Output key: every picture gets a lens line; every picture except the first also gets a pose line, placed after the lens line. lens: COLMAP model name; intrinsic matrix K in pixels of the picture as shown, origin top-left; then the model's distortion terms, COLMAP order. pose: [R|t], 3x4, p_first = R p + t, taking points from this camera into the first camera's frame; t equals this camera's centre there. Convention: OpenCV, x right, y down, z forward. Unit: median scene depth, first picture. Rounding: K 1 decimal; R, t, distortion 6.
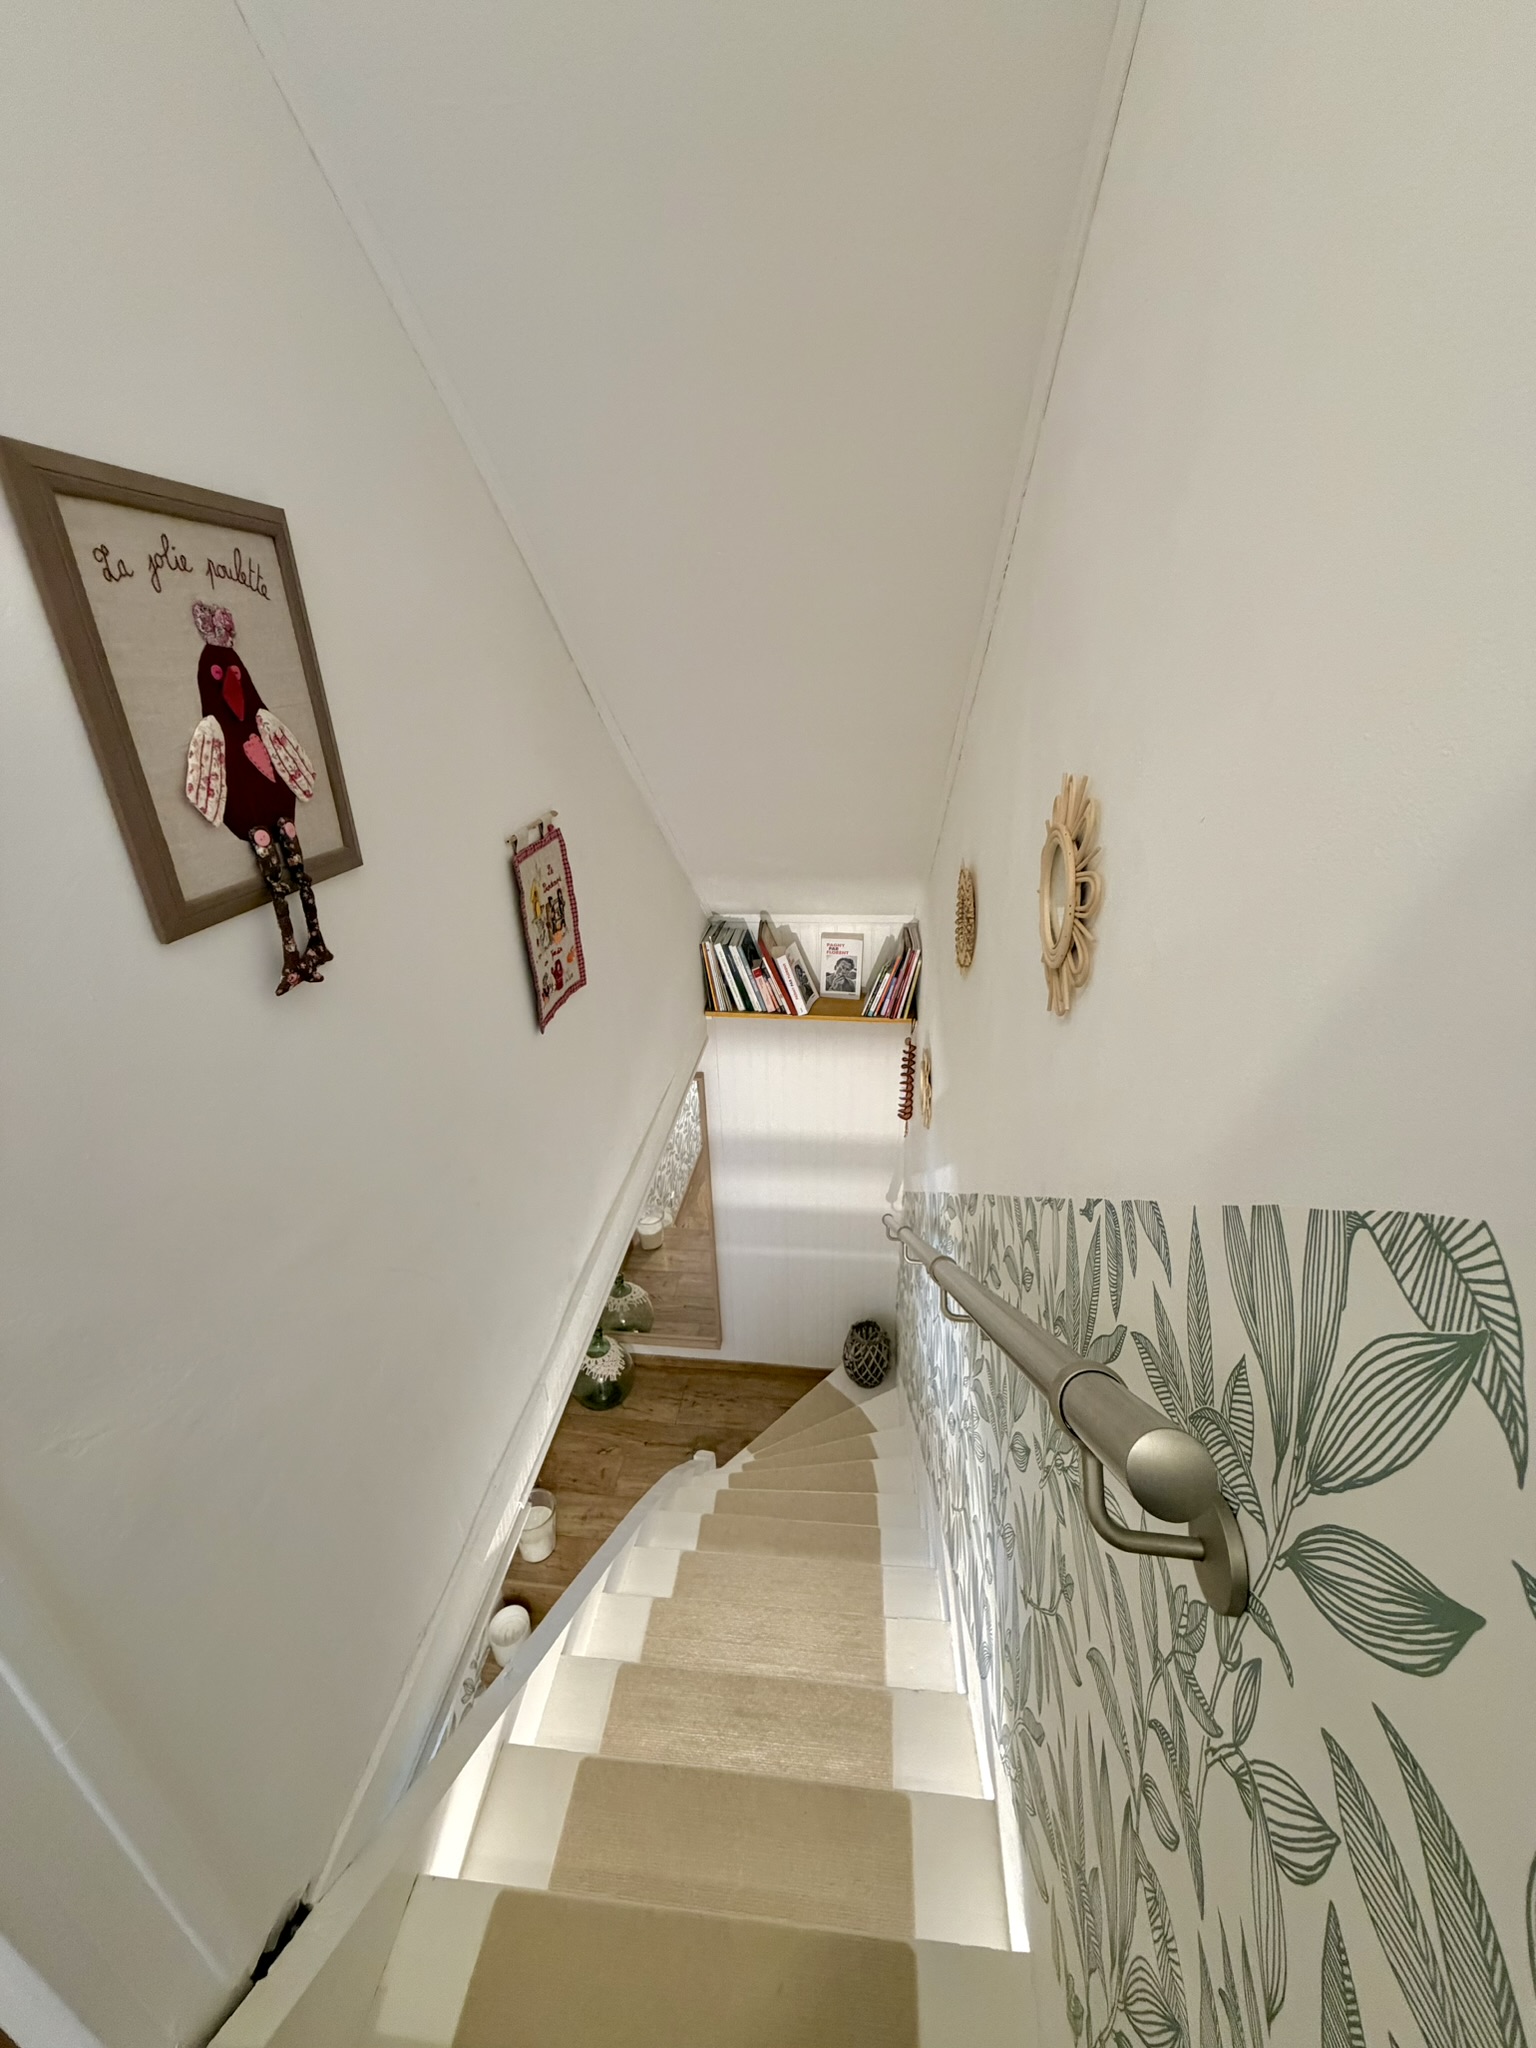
lens RADIAL K [[815.7, 0, 773.2], [0, 815.7, 1025.4], [0, 0, 1]] dist [-0.000177, 0.000232]
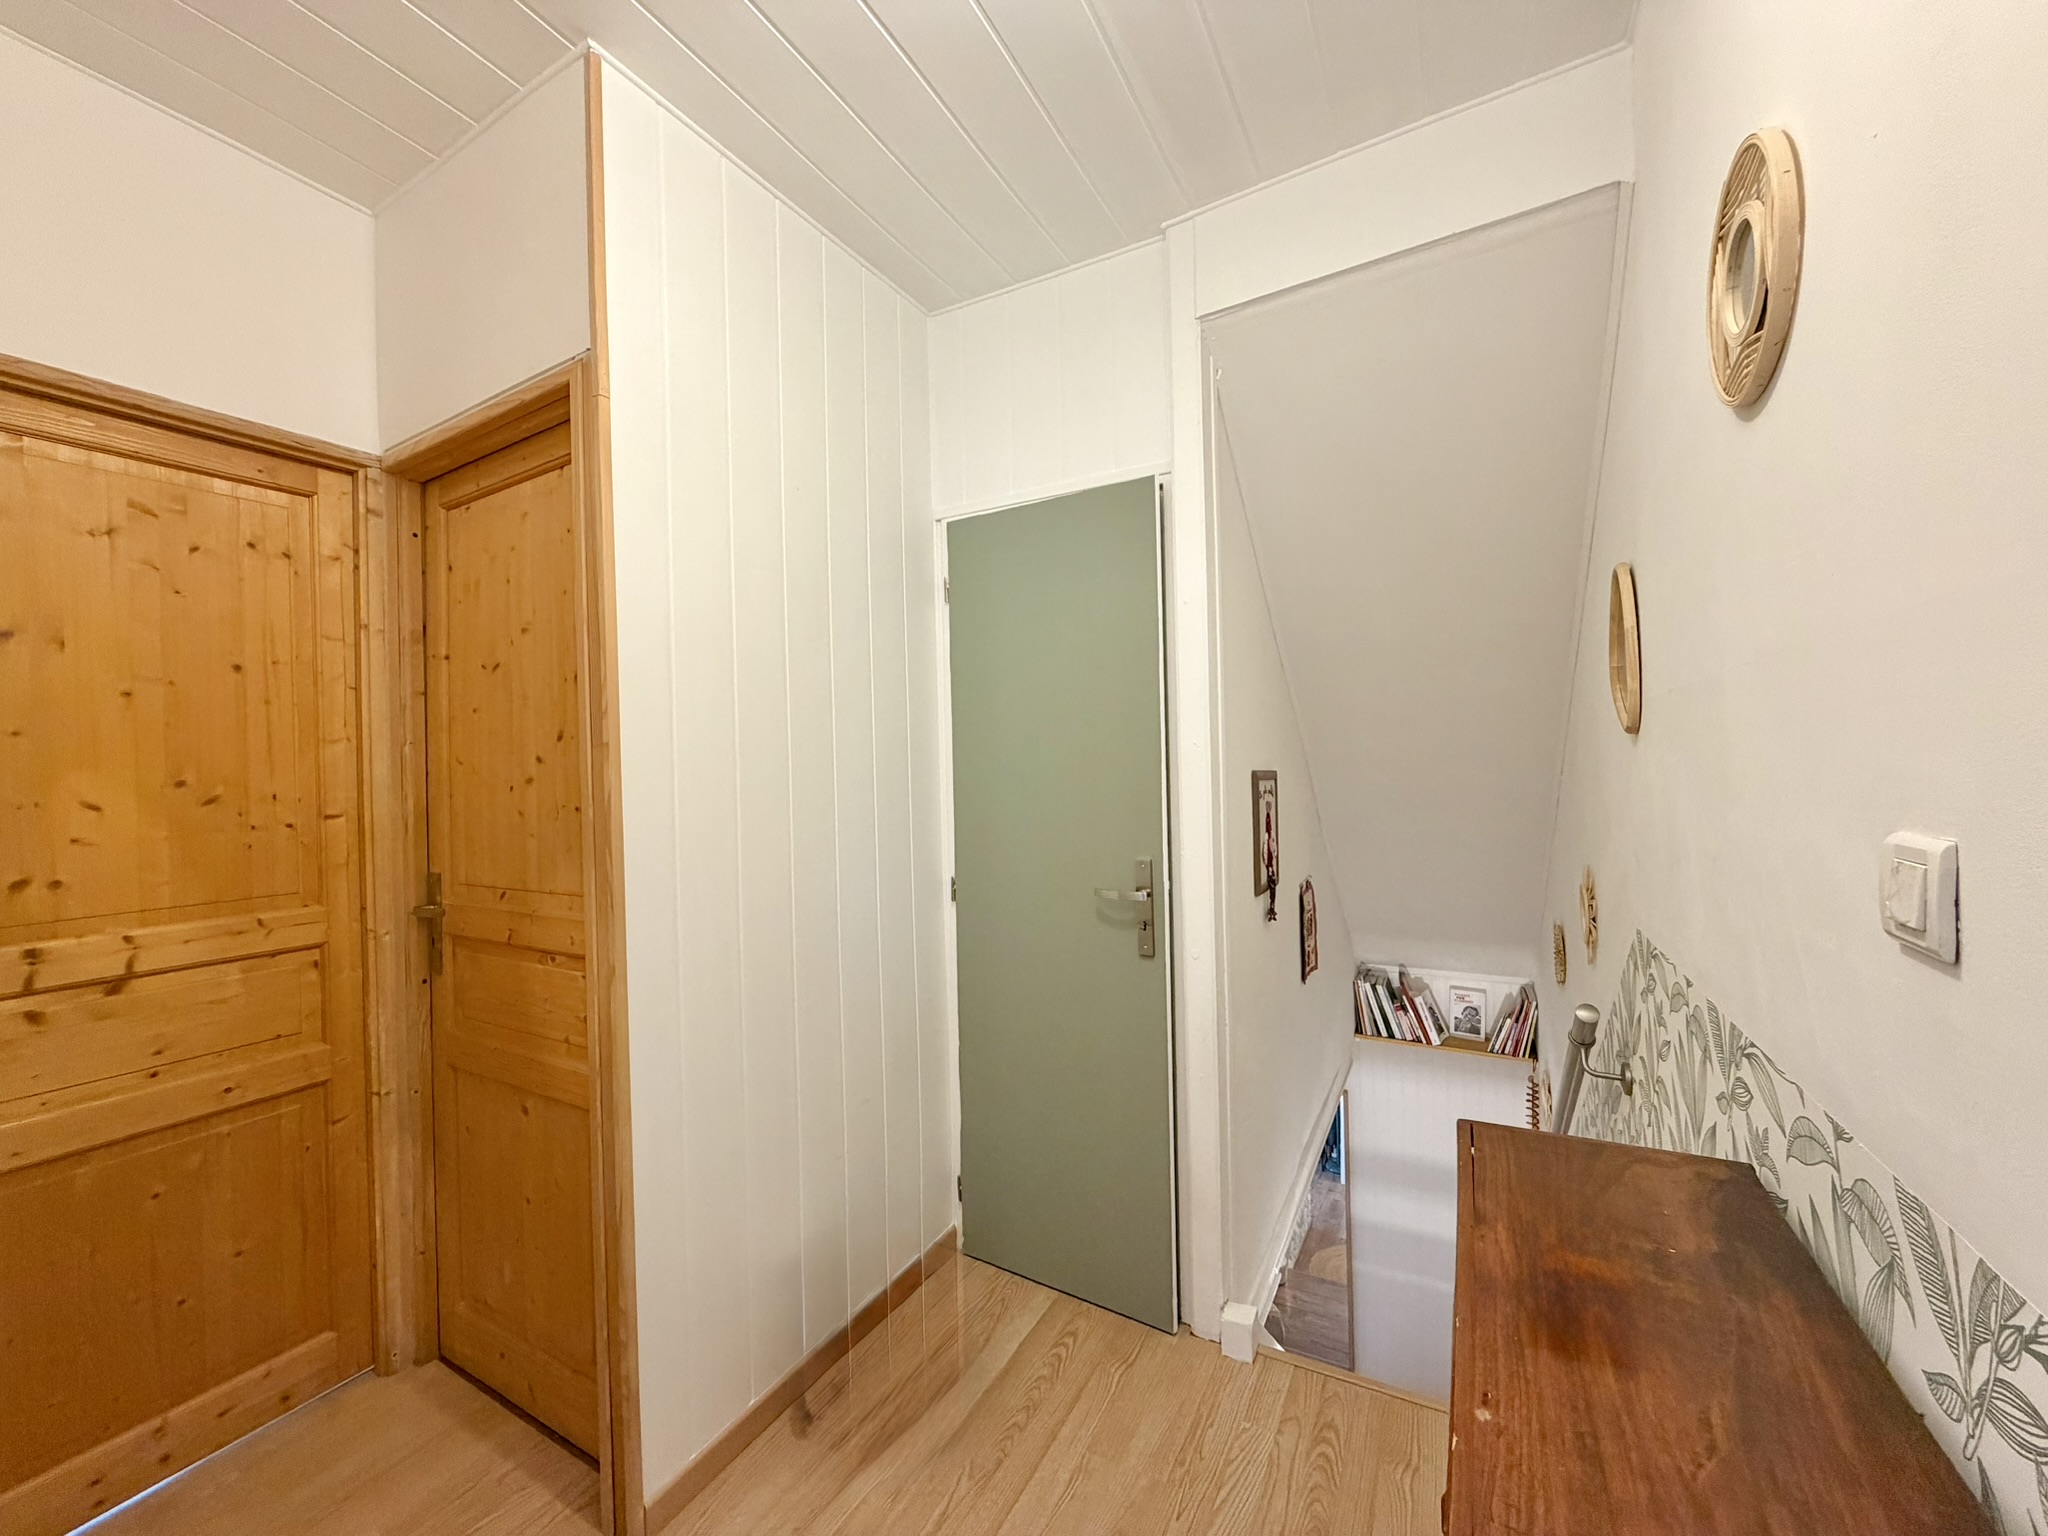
lens RADIAL K [[815.7, 0, 1018.7], [0, 815.7, 774.8], [0, 0, 1]] dist [-0.000177, 0.000232]
pose [[0.921327, 0.008110, -0.388705, -0.076311], [-0.164646, 0.913845, -0.371185, 0.186556], [0.352206, 0.405981, 0.843285, -0.522579]]
